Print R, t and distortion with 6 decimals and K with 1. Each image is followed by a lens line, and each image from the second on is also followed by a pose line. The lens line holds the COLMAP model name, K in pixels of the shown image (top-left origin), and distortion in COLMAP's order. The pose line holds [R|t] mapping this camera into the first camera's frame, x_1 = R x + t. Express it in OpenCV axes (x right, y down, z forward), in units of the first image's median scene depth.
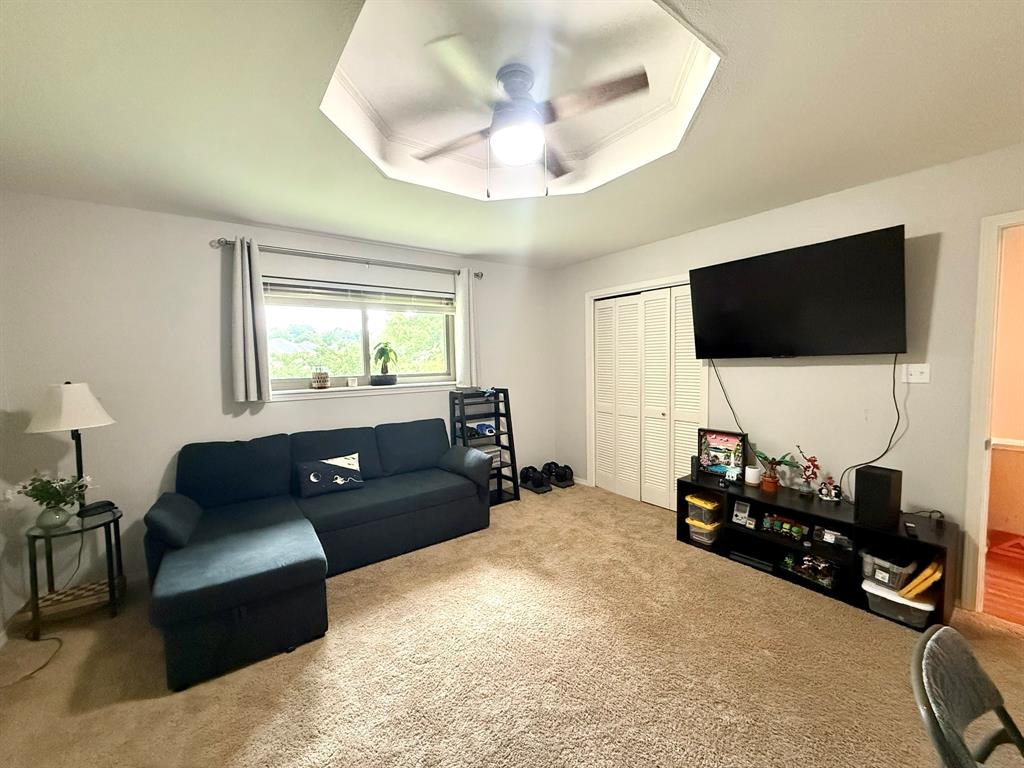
lens RADIAL K [[407.5, 0, 512.3], [0, 407.5, 385.0], [0, 0, 1]] dist [-0.000481, 0.000191]
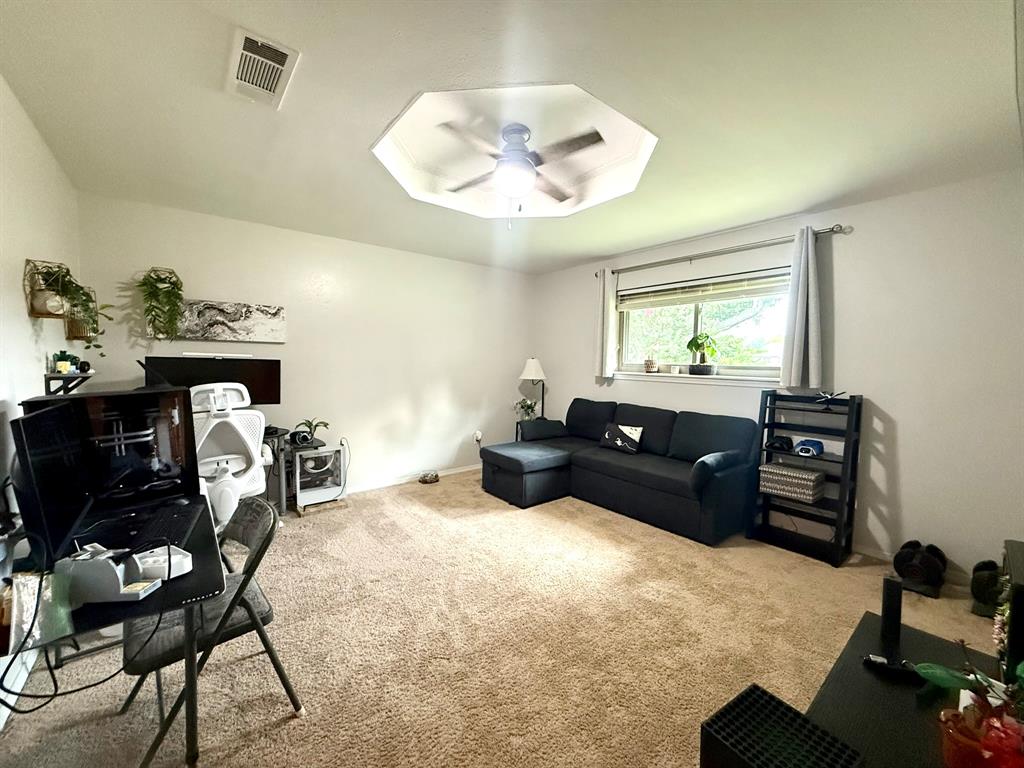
lens RADIAL K [[407.5, 0, 507.8], [0, 407.5, 385.4], [0, 0, 1]] dist [-0.000481, 0.000191]
pose [[0.039580, 0.085589, -0.995544, 0.751039], [-0.076278, 0.993676, 0.082396, -0.022717], [0.996301, 0.072677, 0.045858, 0.517872]]
